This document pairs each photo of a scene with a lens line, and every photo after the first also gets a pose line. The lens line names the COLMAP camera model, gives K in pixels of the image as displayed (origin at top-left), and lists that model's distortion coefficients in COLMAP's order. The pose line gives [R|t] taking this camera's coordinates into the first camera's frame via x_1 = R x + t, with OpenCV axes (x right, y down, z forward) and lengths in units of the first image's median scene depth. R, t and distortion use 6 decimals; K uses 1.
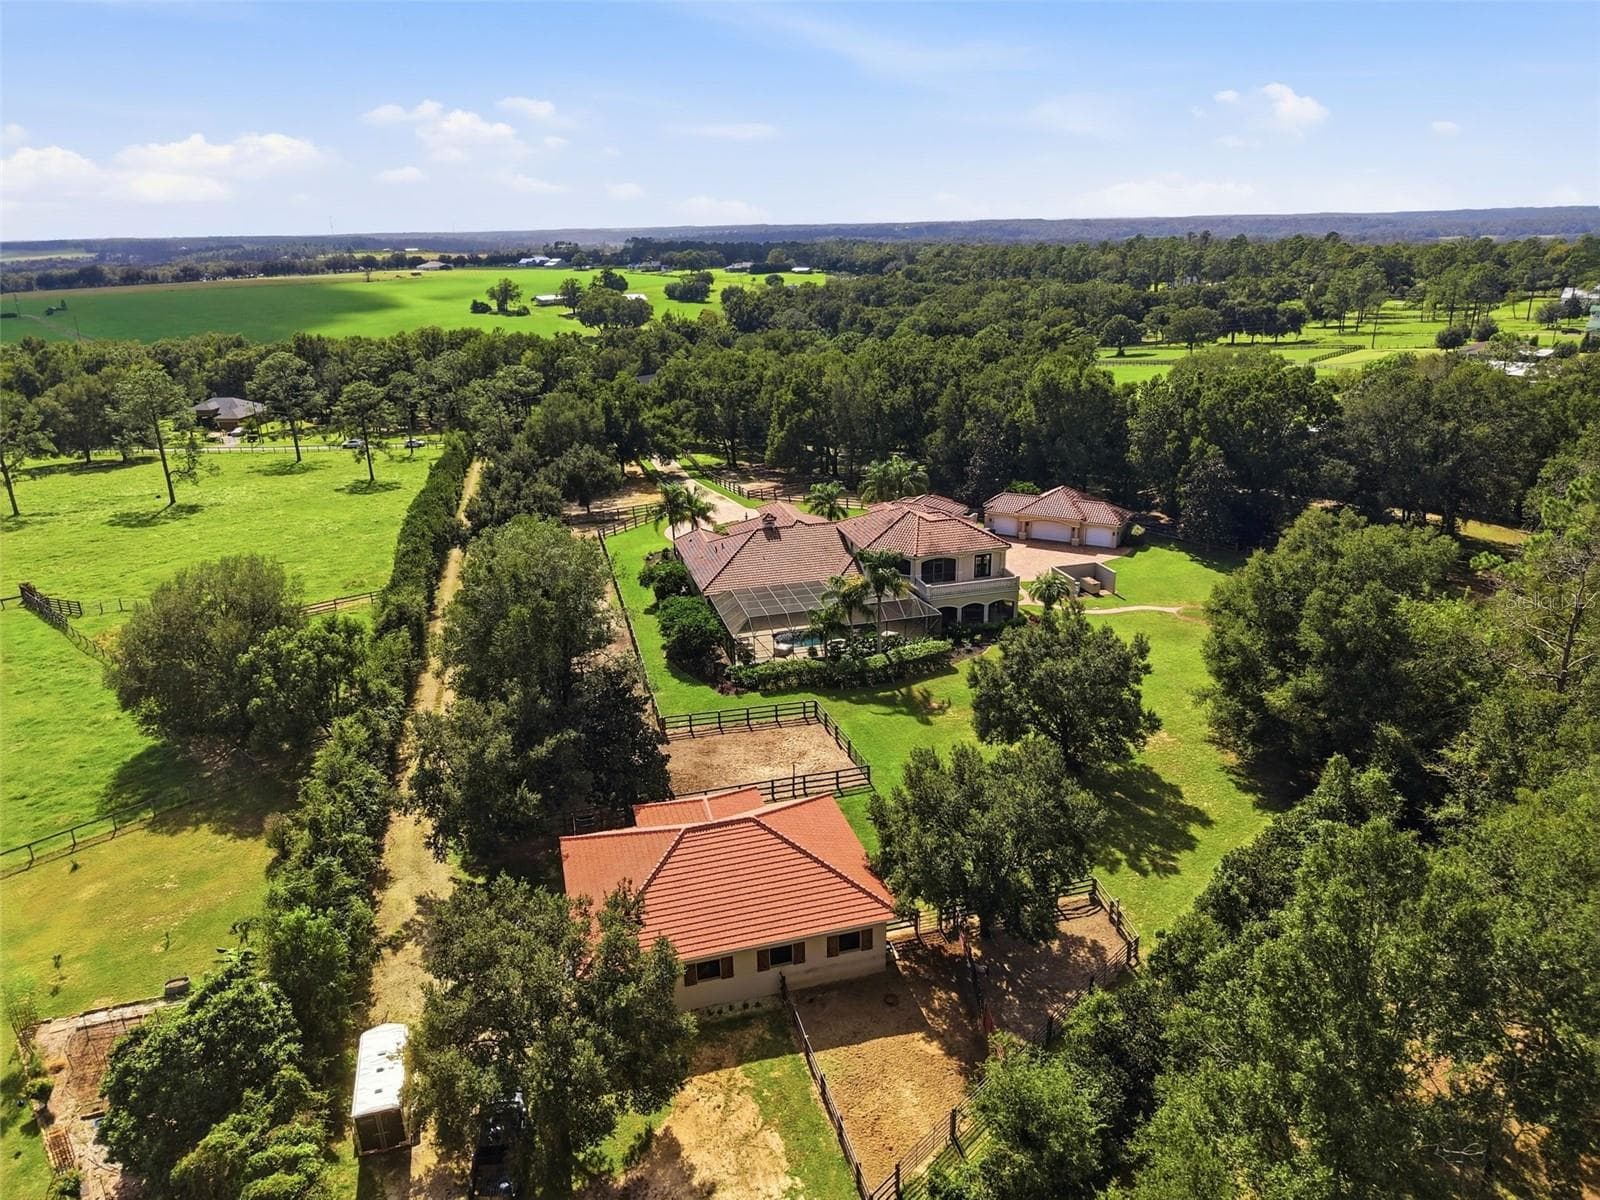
lens RADIAL K [[1052.5, 0, 799.0], [0, 1052.5, 613.6], [0, 0, 1]] dist [0.062393, -0.071986]
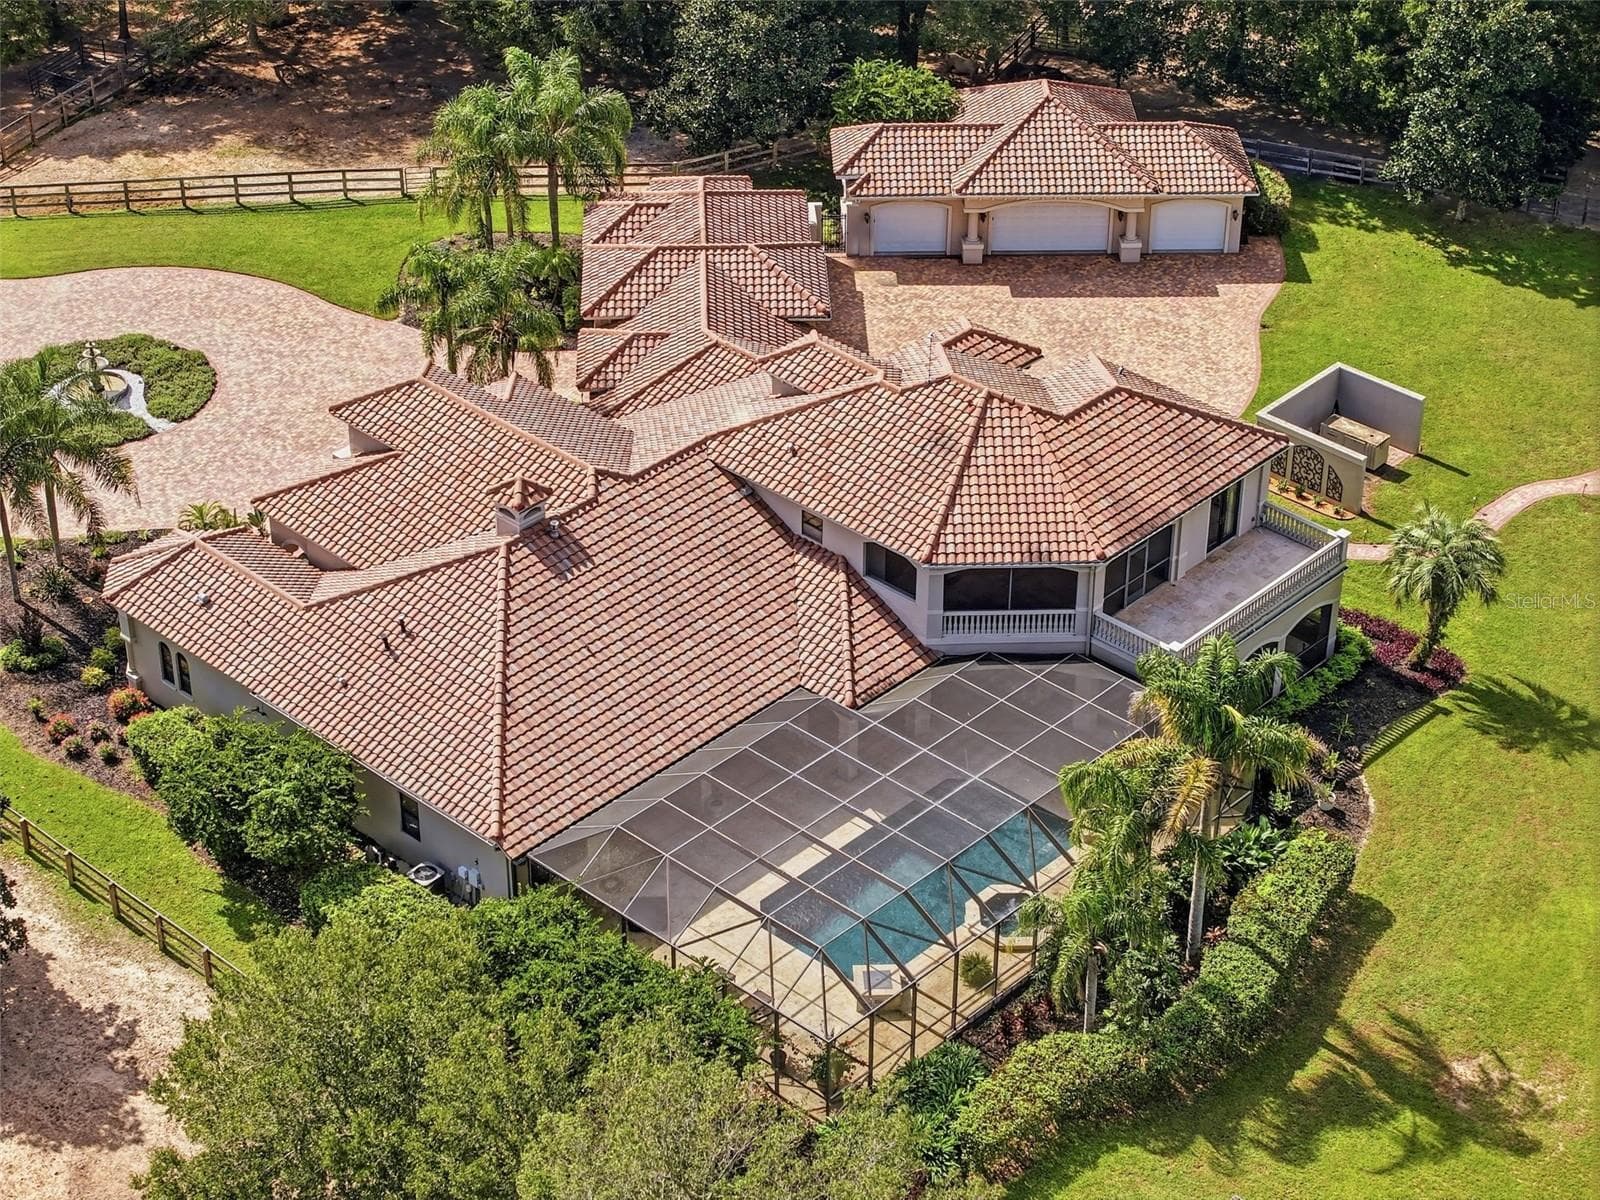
lens RADIAL K [[3190.8, 0, 800.0], [0, 3190.8, 600.0], [0, 0, 1]] dist [-0.356140, 2.725007]
pose [[0.845003, -0.269237, 0.462039, -0.332108], [0.160758, 0.951940, 0.260706, -0.245060], [-0.510025, -0.146021, 0.847675, 0.172406]]
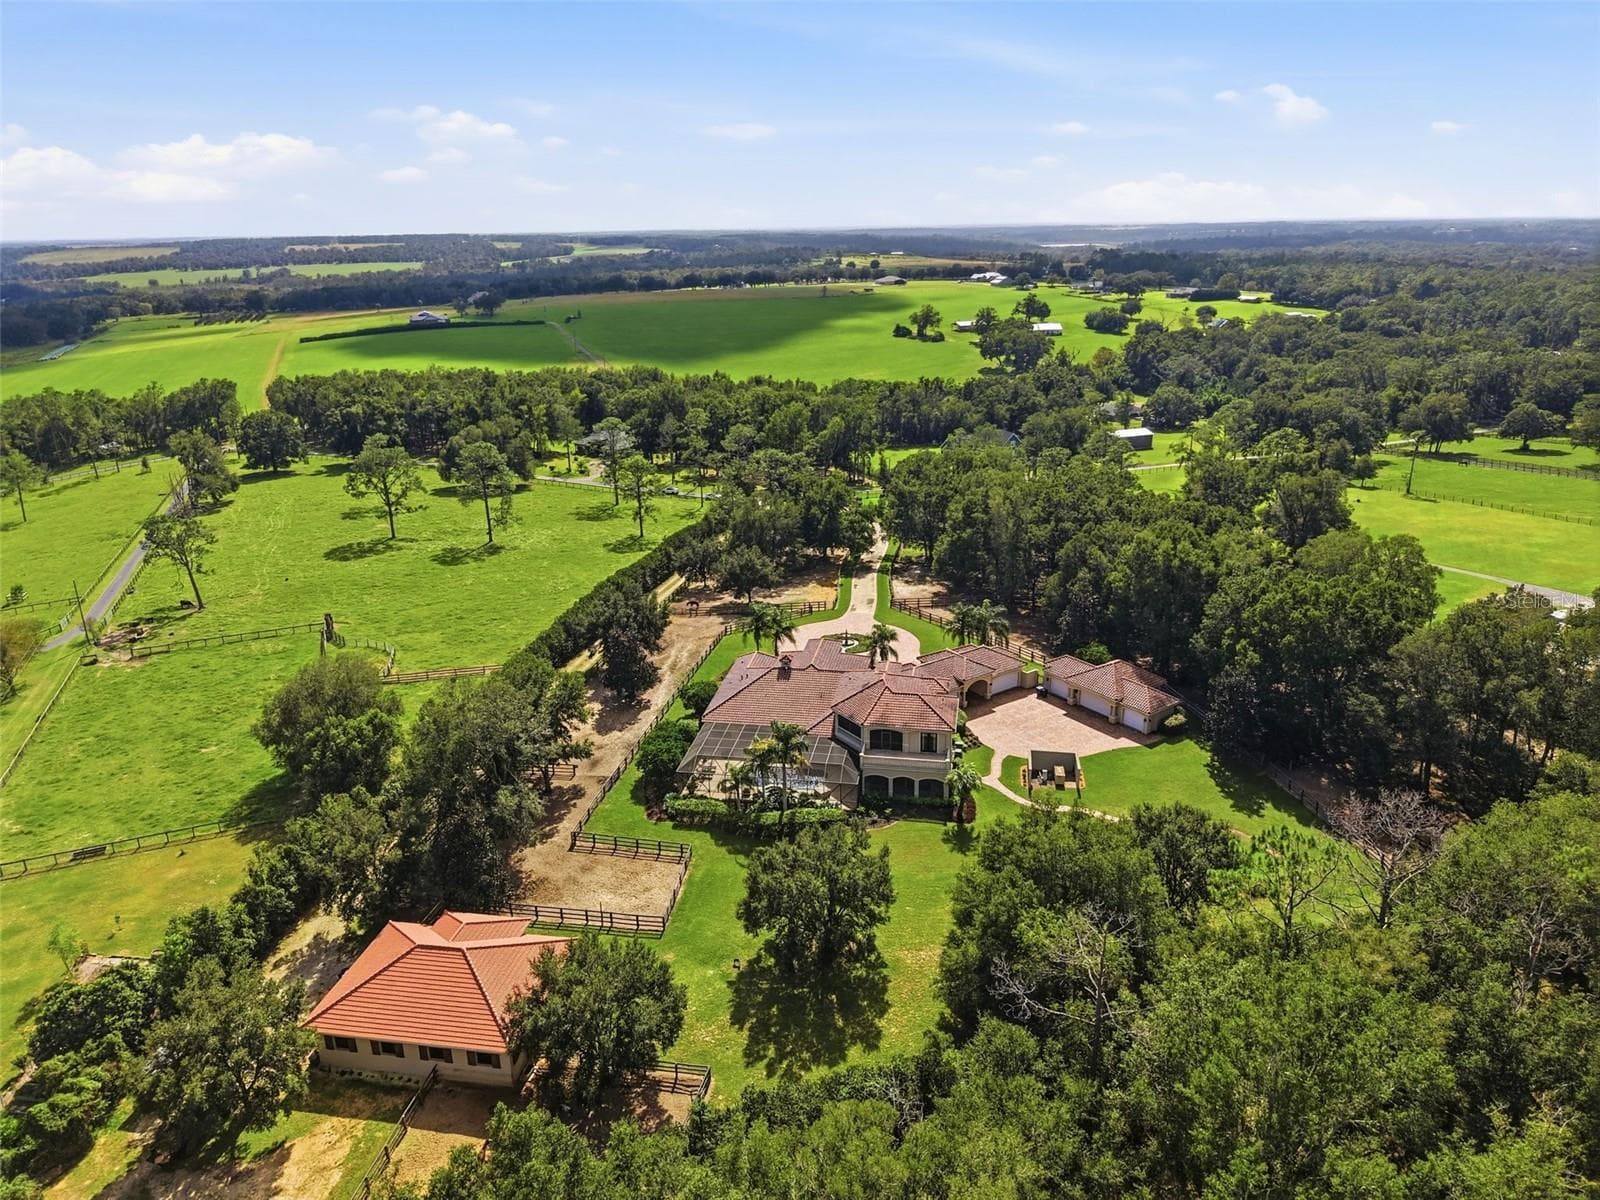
lens RADIAL K [[1052.5, 0, 799.0], [0, 1052.5, 613.6], [0, 0, 1]] dist [0.062393, -0.071986]
pose [[0.907313, 0.149981, -0.392795, 0.373349], [-0.149114, 0.988272, 0.032915, -0.156985], [0.393125, 0.028707, 0.919037, -0.053227]]
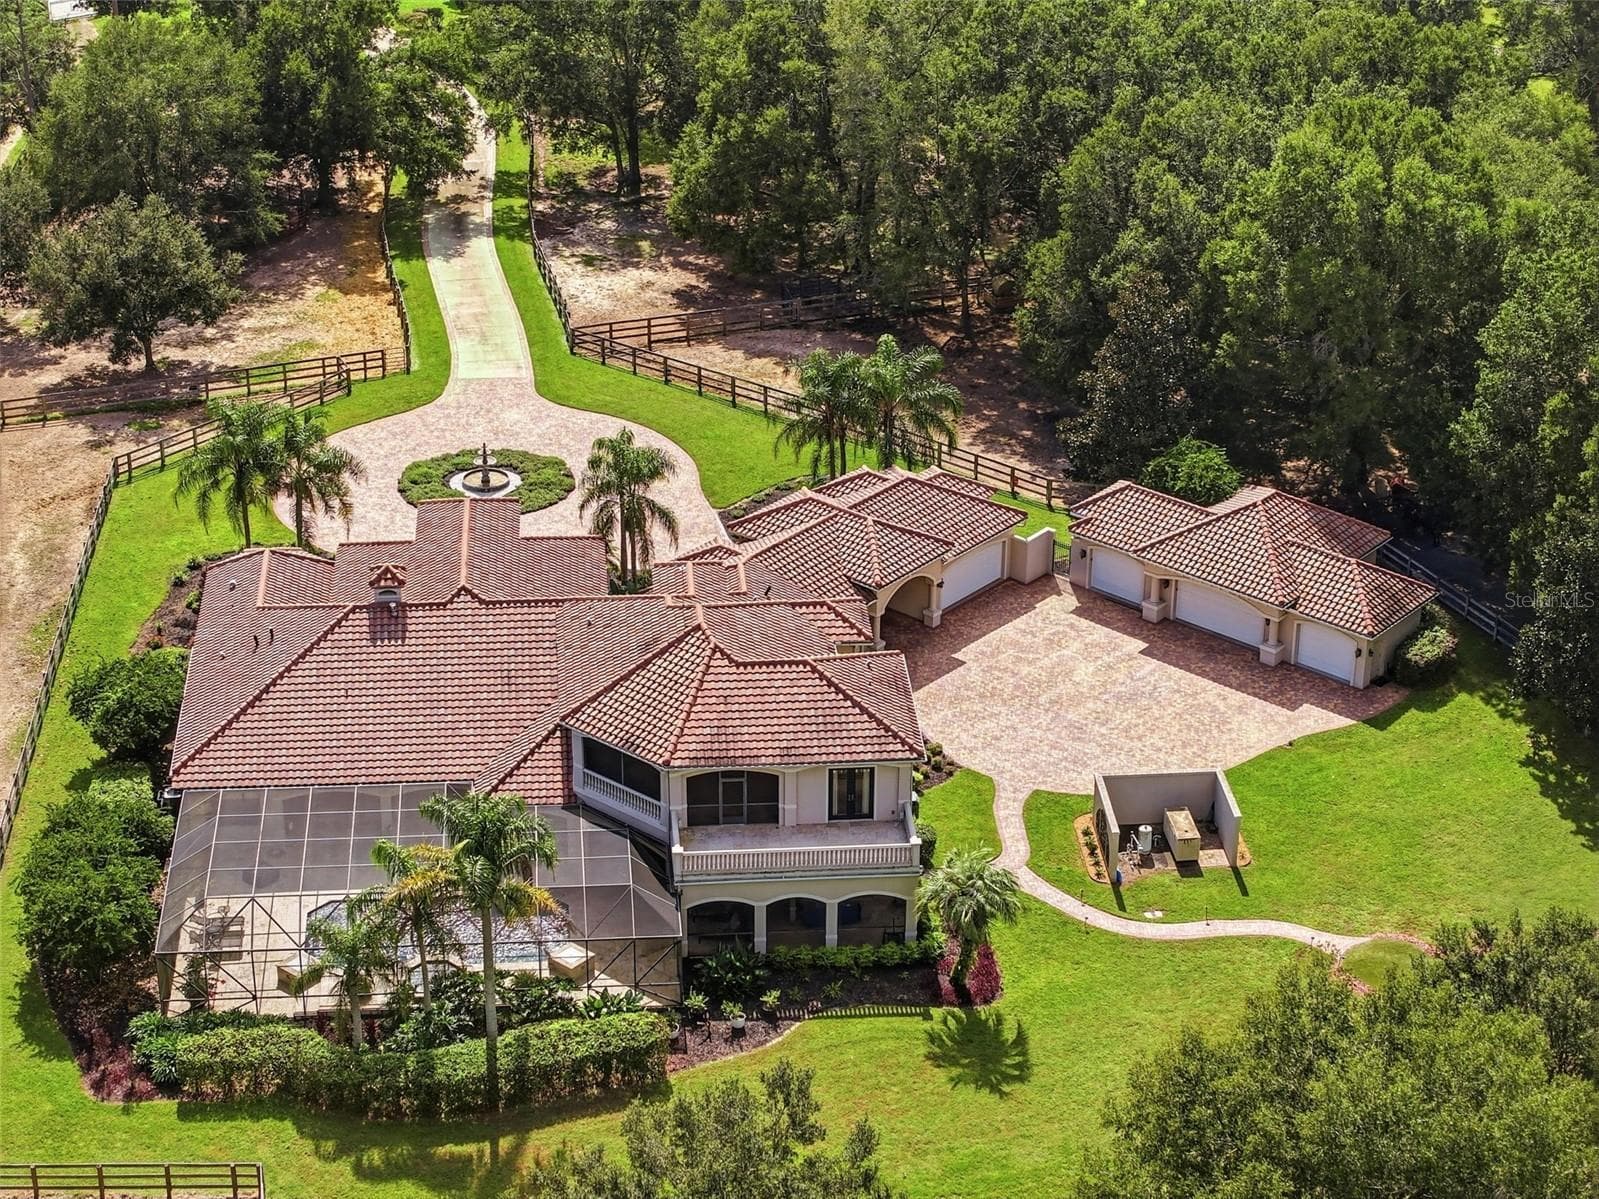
lens RADIAL K [[3188.8, 0, 799.5], [0, 3188.8, 599.5], [0, 0, 1]] dist [-0.356140, 2.725007]
pose [[0.983846, 0.107519, -0.143132, 0.256720], [-0.089965, 0.988204, 0.123936, -0.212842], [0.154769, -0.109057, 0.981913, -0.133851]]
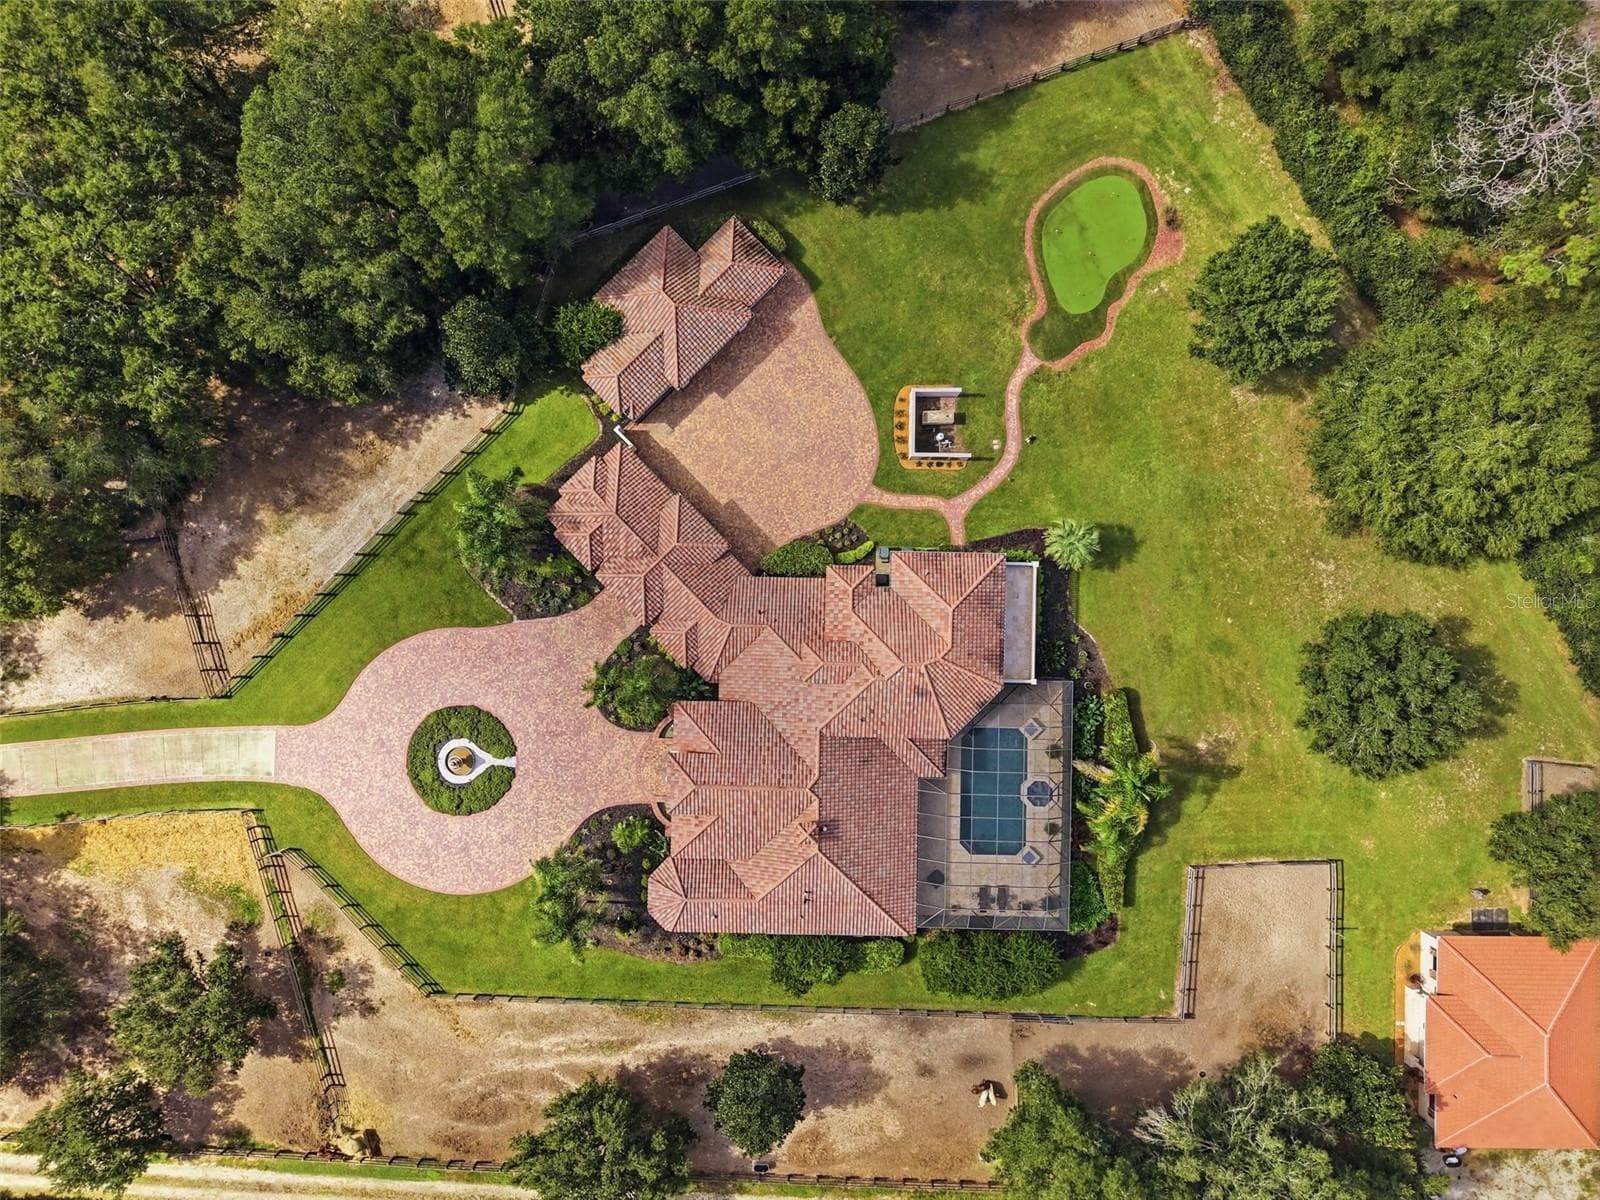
lens RADIAL K [[1052.5, 0, 799.0], [0, 1052.5, 613.6], [0, 0, 1]] dist [0.062393, -0.071986]
pose [[0.273421, -0.961809, 0.012803, 0.087722], [0.335140, 0.107732, 0.935989, -0.665500], [-0.901622, -0.251628, 0.351797, 0.687747]]
